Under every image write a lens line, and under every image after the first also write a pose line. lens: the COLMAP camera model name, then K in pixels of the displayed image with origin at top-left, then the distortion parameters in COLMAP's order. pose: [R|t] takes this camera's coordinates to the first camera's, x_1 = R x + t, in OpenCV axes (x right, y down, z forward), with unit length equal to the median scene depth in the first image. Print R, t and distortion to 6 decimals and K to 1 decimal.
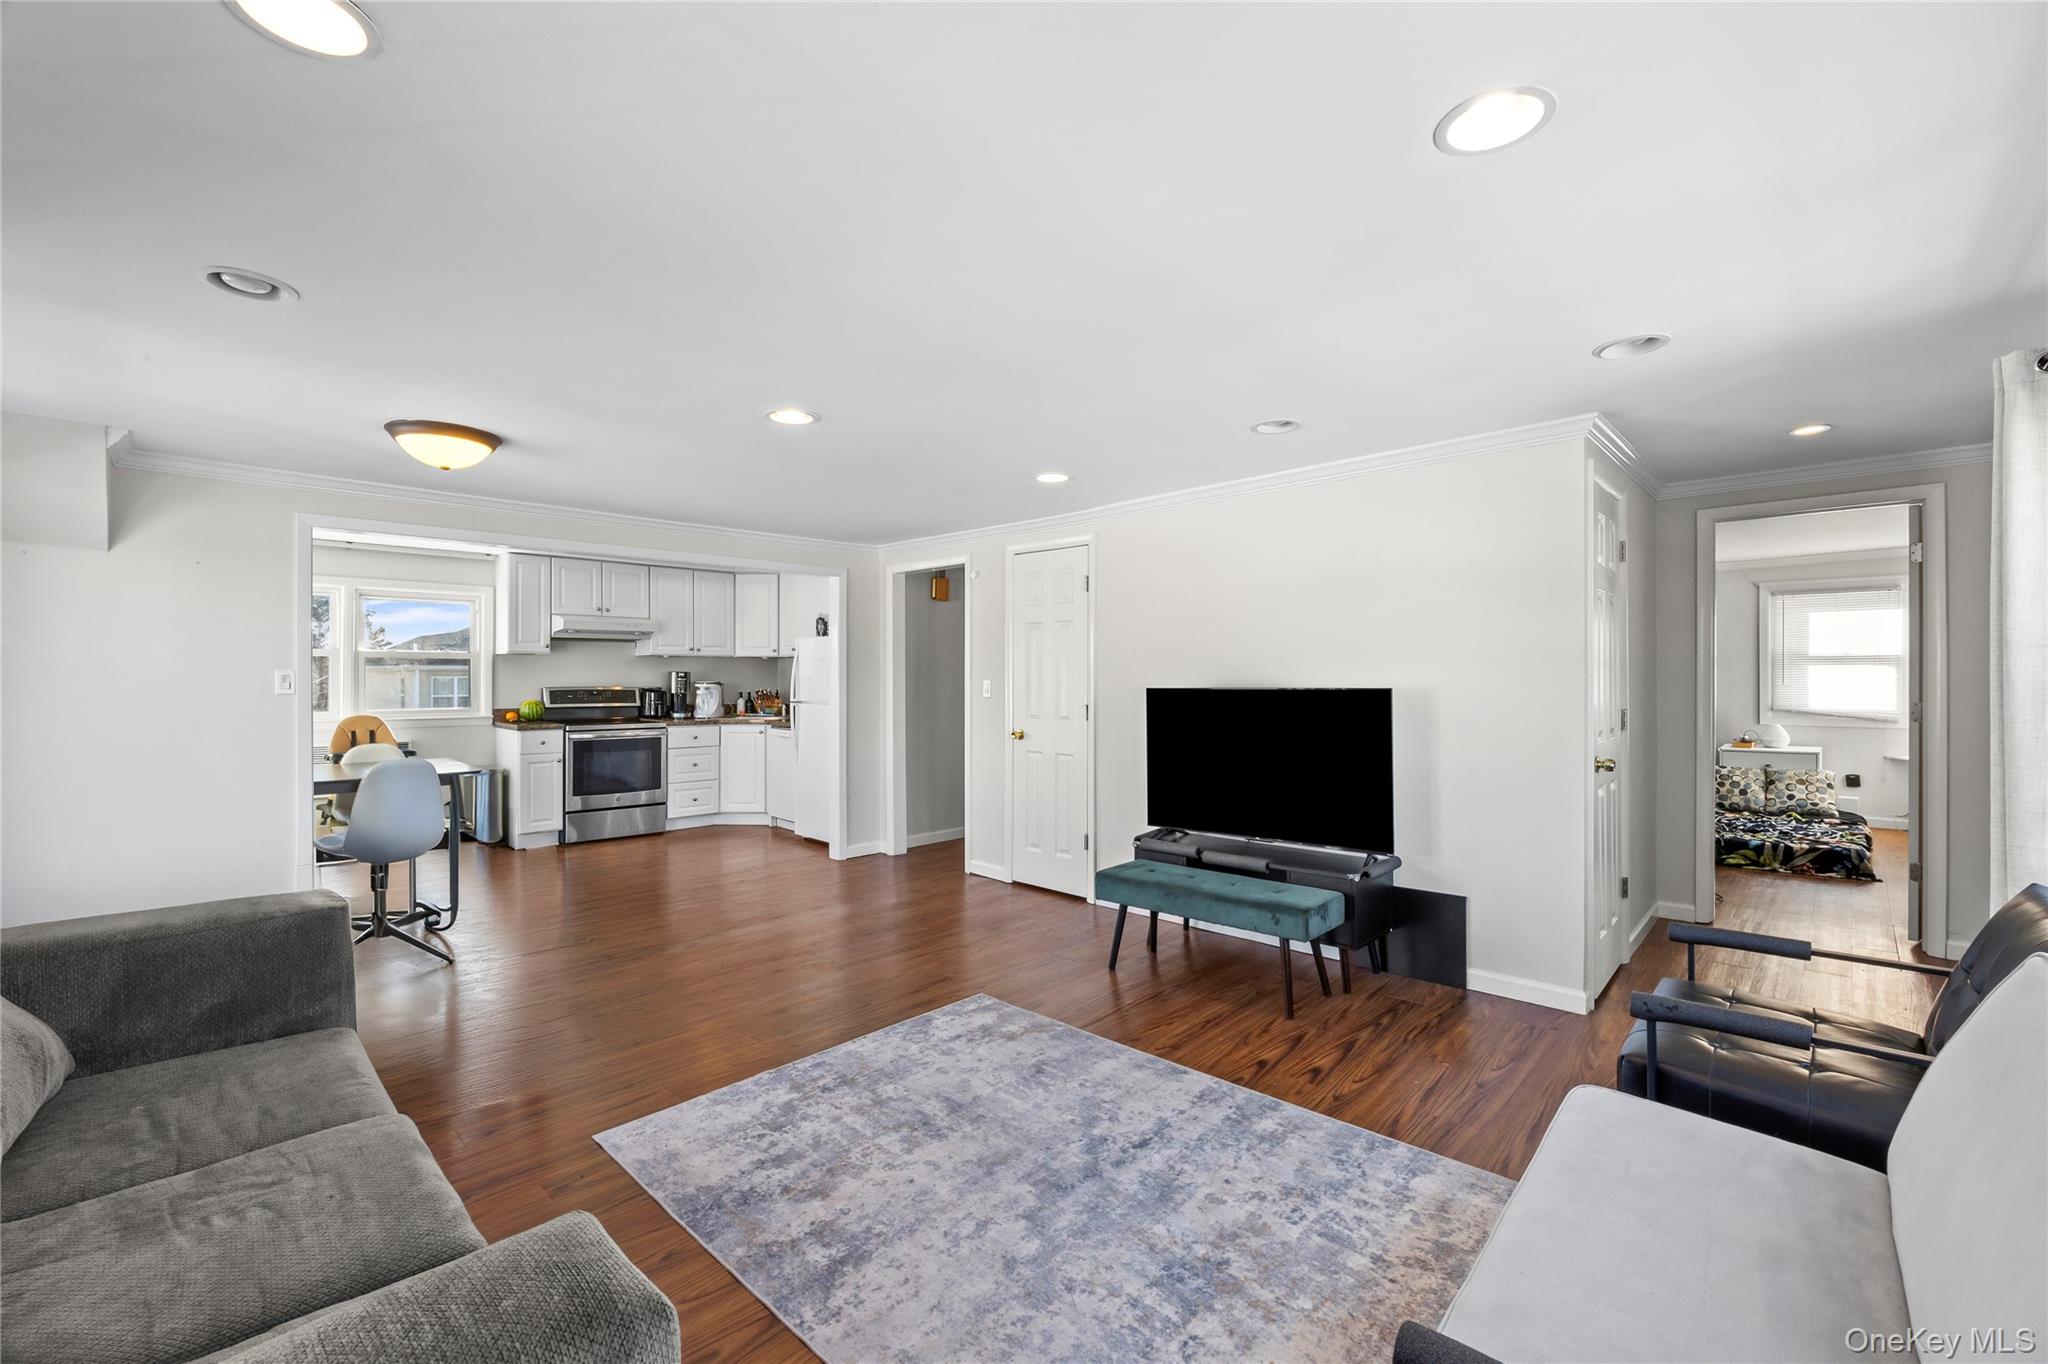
lens RADIAL K [[861.2, 0, 1030.8], [0, 861.2, 703.5], [0, 0, 1]] dist [-0.014041, 0.000073]
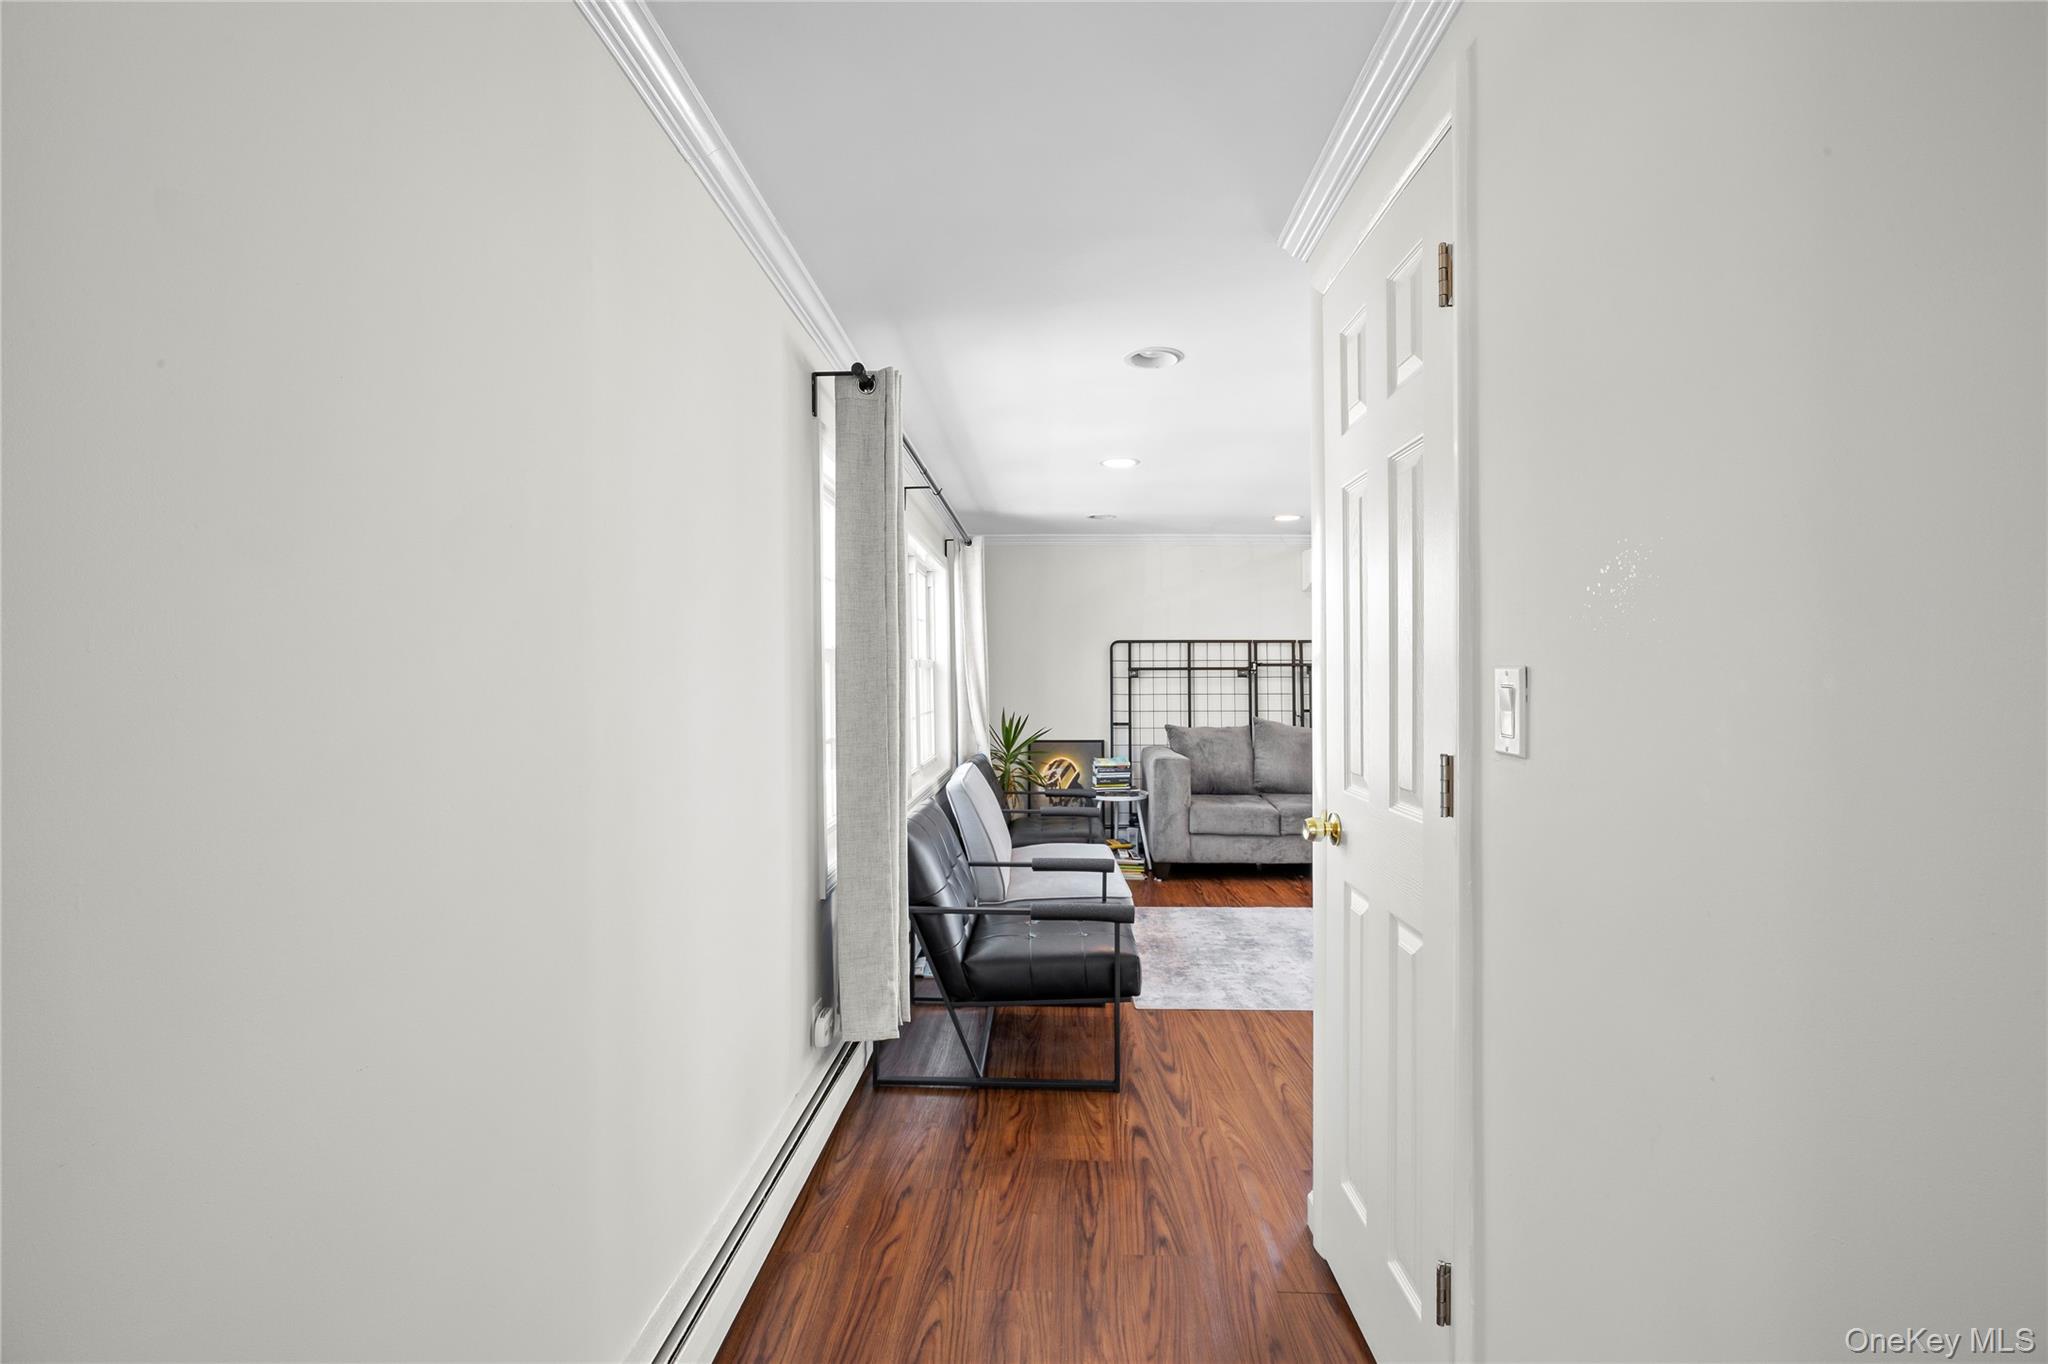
lens RADIAL K [[892.3, 0, 1035.0], [0, 892.3, 684.7], [0, 0, 1]] dist [-0.002390, -0.000027]
pose [[-0.743020, 0.008602, -0.669214, 1.439469], [-0.016305, 0.999388, 0.030949, -0.034395], [0.669070, 0.033907, -0.742425, 1.579207]]
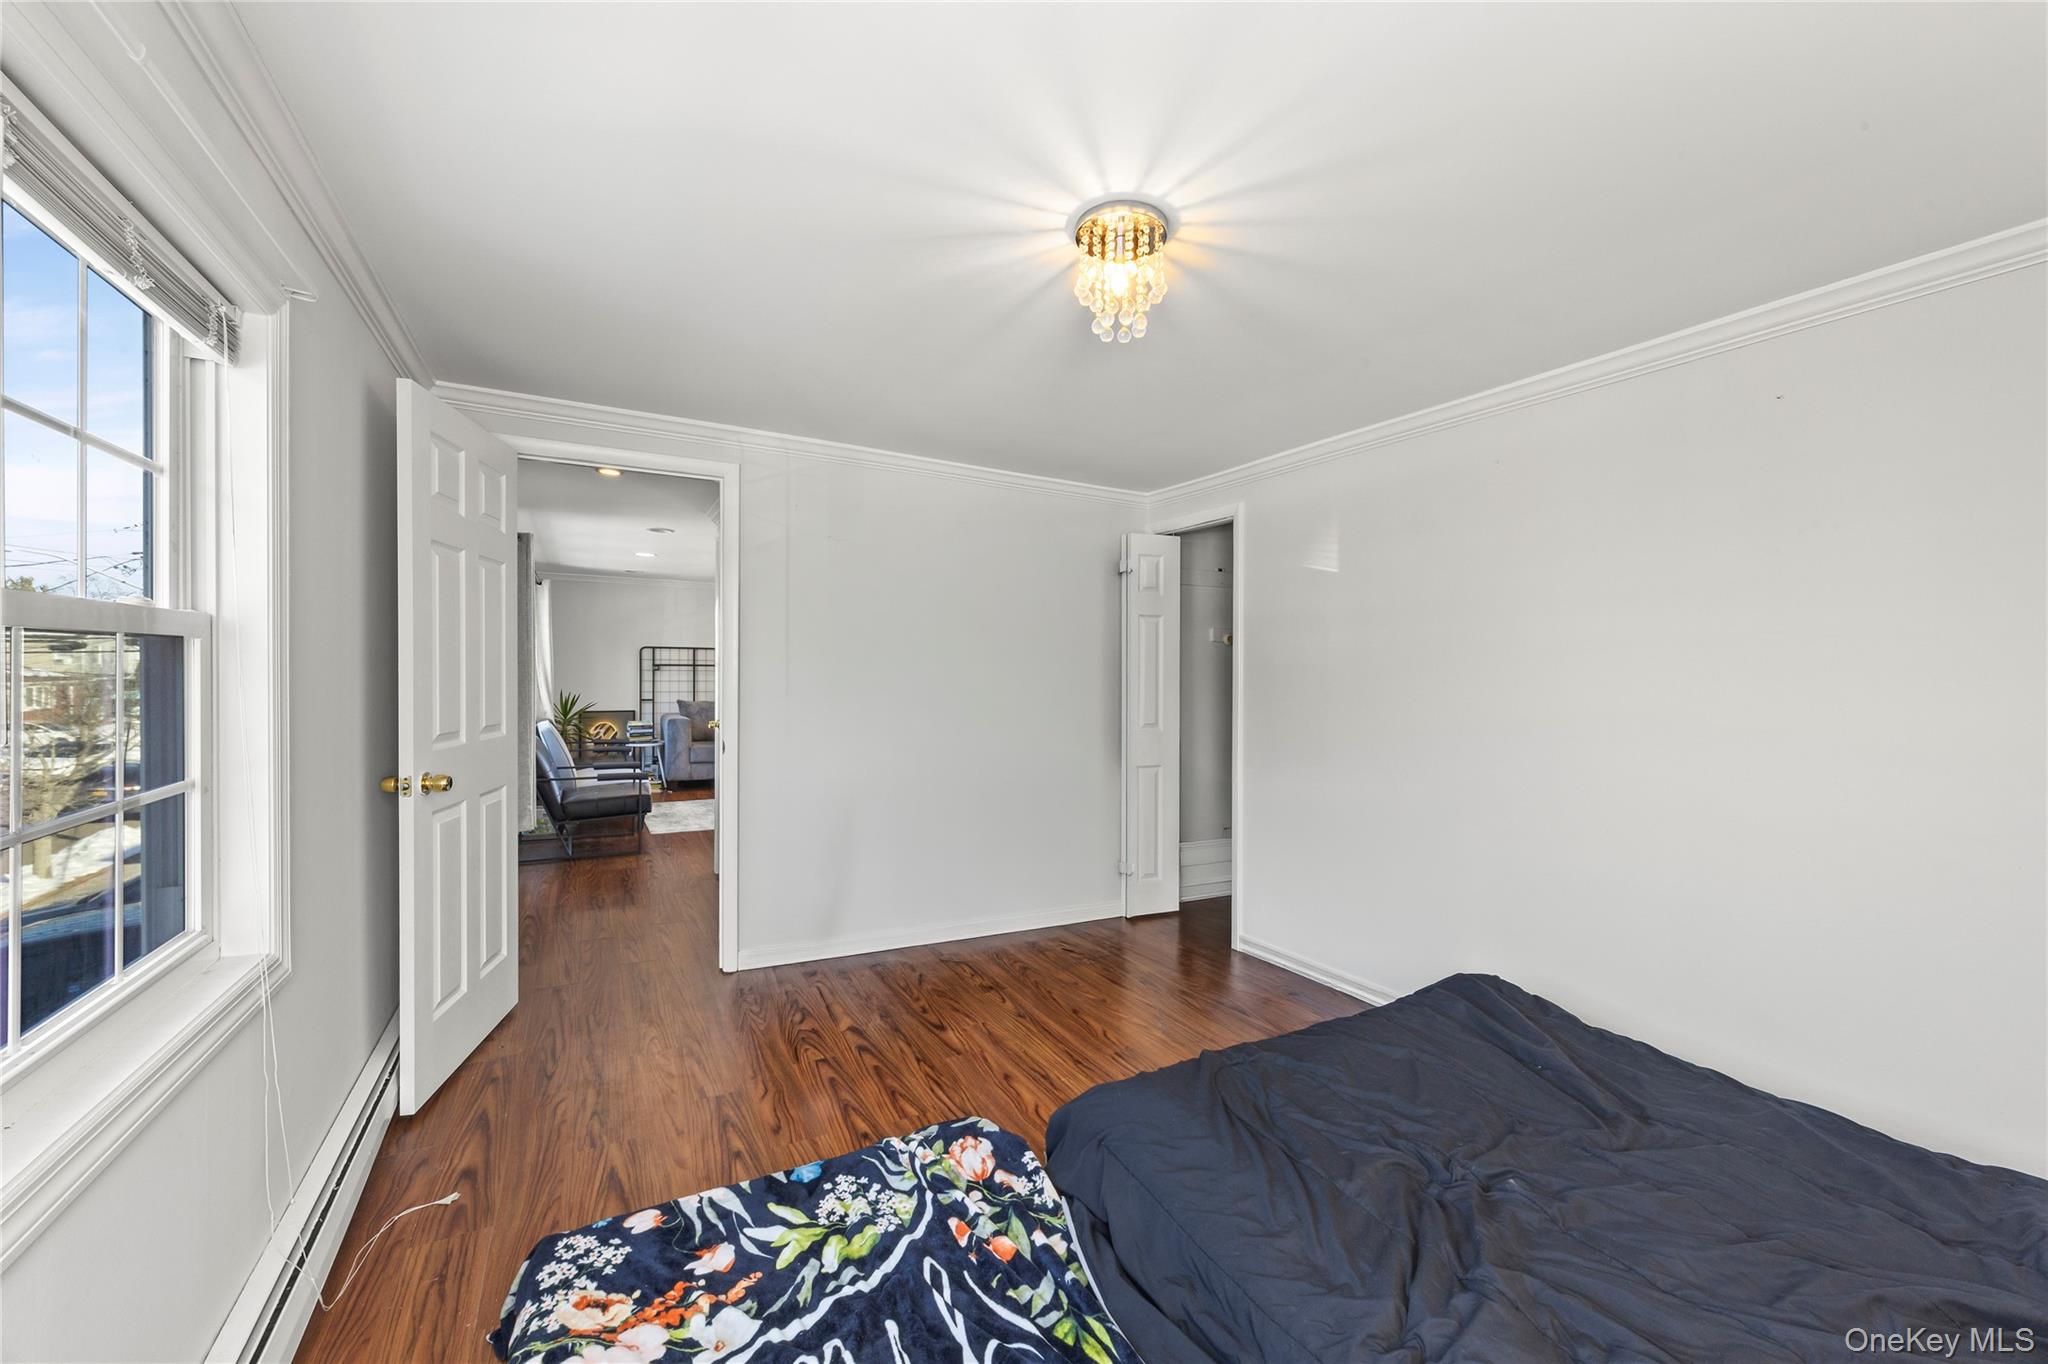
lens RADIAL K [[812.7, 0, 1030.6], [0, 812.7, 678.8], [0, 0, 1]] dist [0.001219, 0.000045]
pose [[-0.304403, 0.007183, -0.952516, 2.403740], [-0.037154, 0.999121, 0.019408, -0.072511], [0.951818, 0.041297, -0.303869, 2.503317]]
